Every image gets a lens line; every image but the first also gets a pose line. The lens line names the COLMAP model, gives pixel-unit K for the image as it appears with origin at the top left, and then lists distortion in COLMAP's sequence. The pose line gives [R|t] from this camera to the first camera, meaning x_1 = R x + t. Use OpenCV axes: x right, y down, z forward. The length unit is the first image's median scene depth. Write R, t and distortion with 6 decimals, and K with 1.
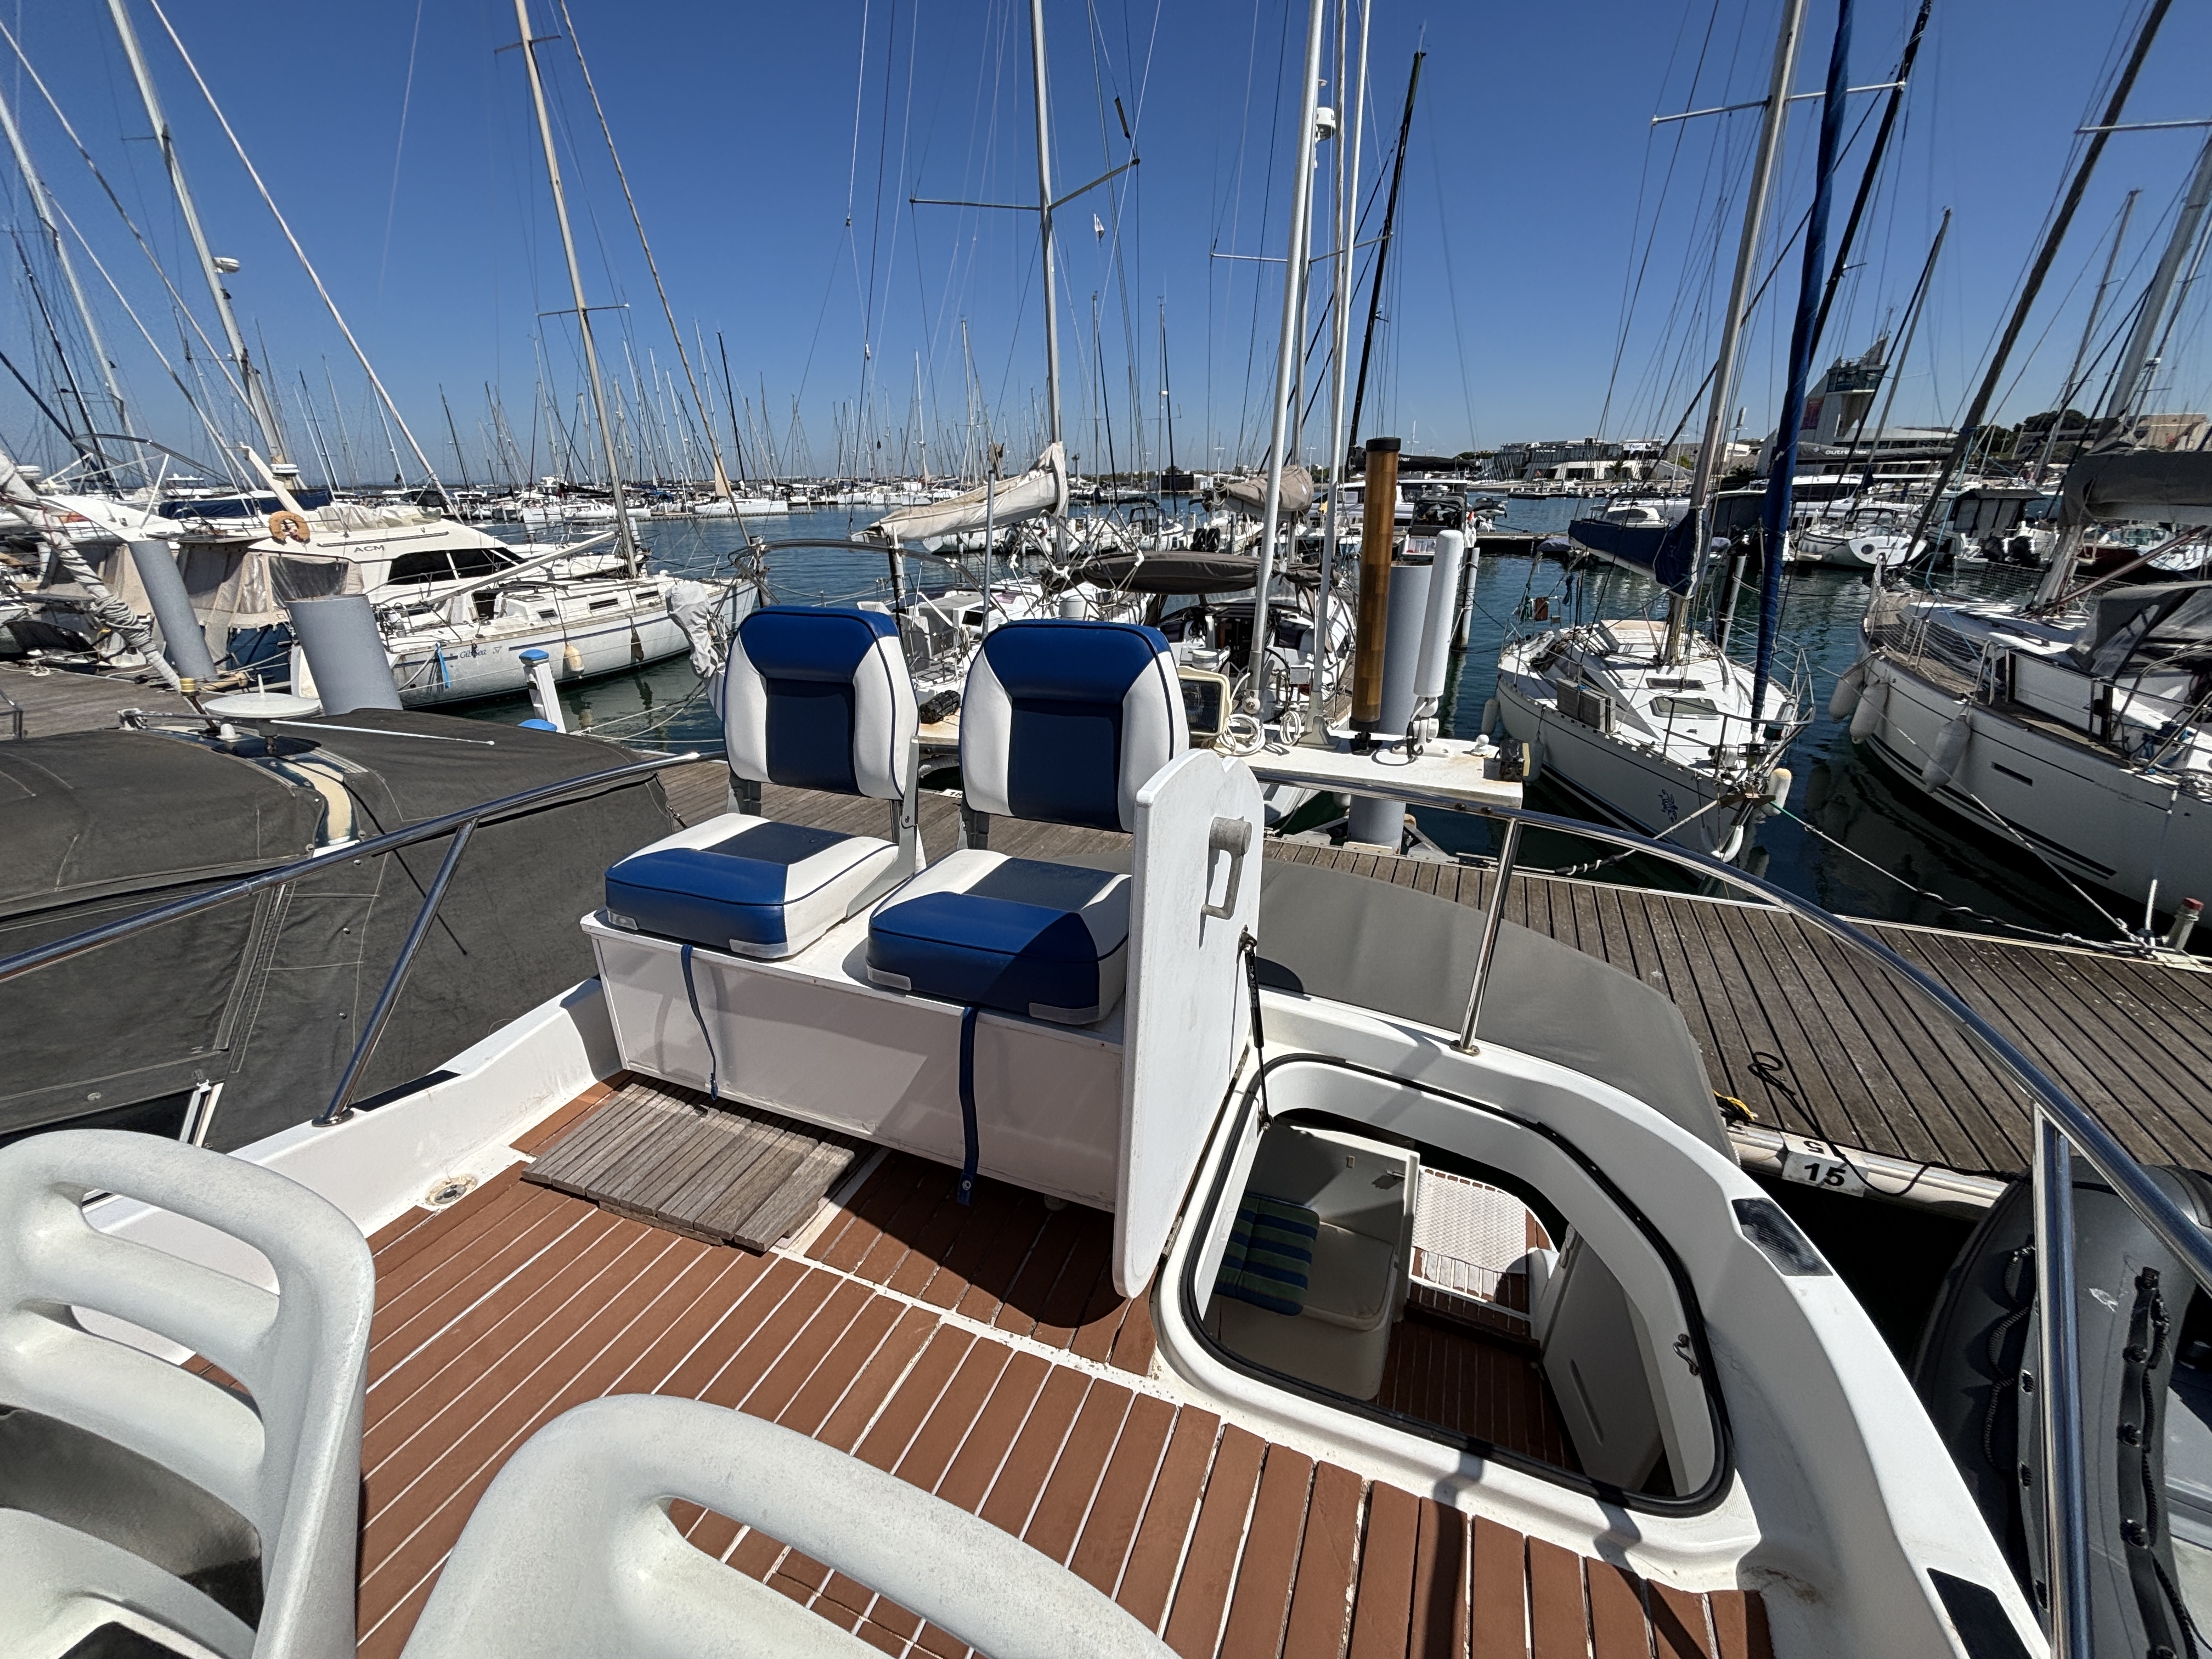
lens RADIAL K [[893.3, 0, 1100.8], [0, 893.3, 834.1], [0, 0, 1]] dist [0.001504, 0.000551]
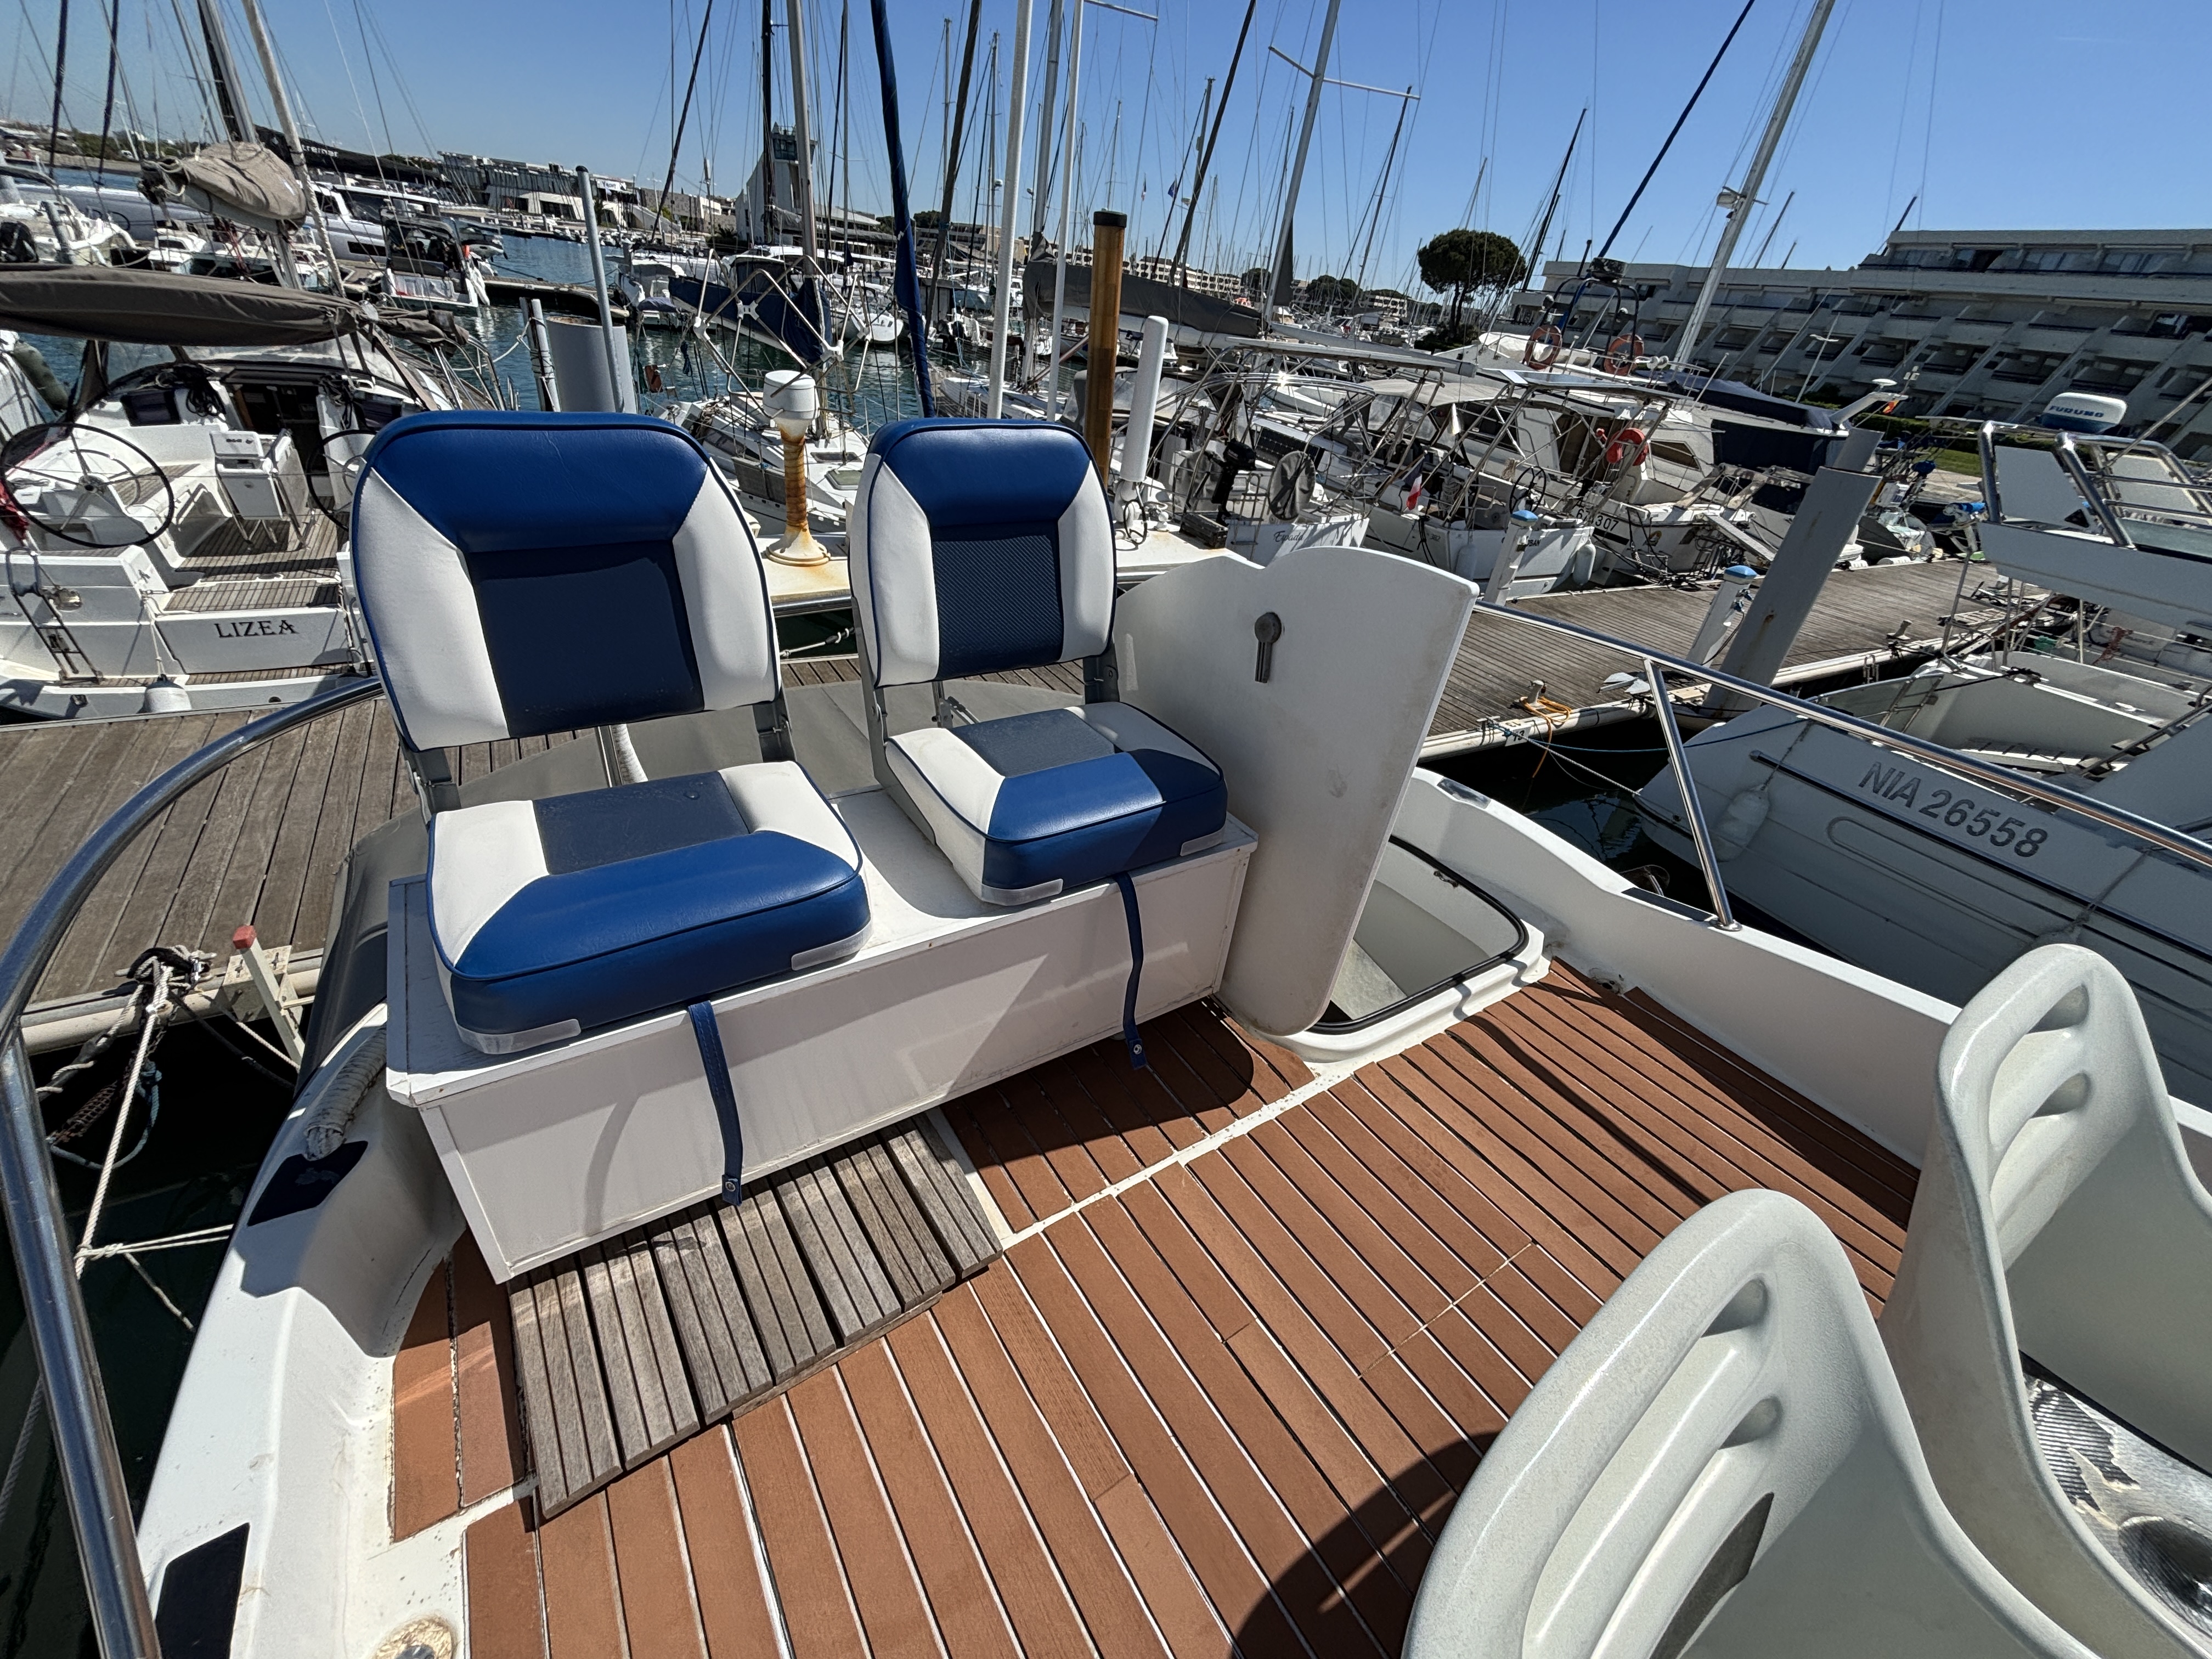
lens RADIAL K [[893.3, 0, 1092.3], [0, 893.3, 833.3], [0, 0, 1]] dist [0.001504, 0.000551]
pose [[0.562082, -0.365363, 0.742007, -0.152240], [0.189075, 0.930144, 0.314774, -0.025607], [-0.805180, -0.036634, 0.591898, 0.089081]]
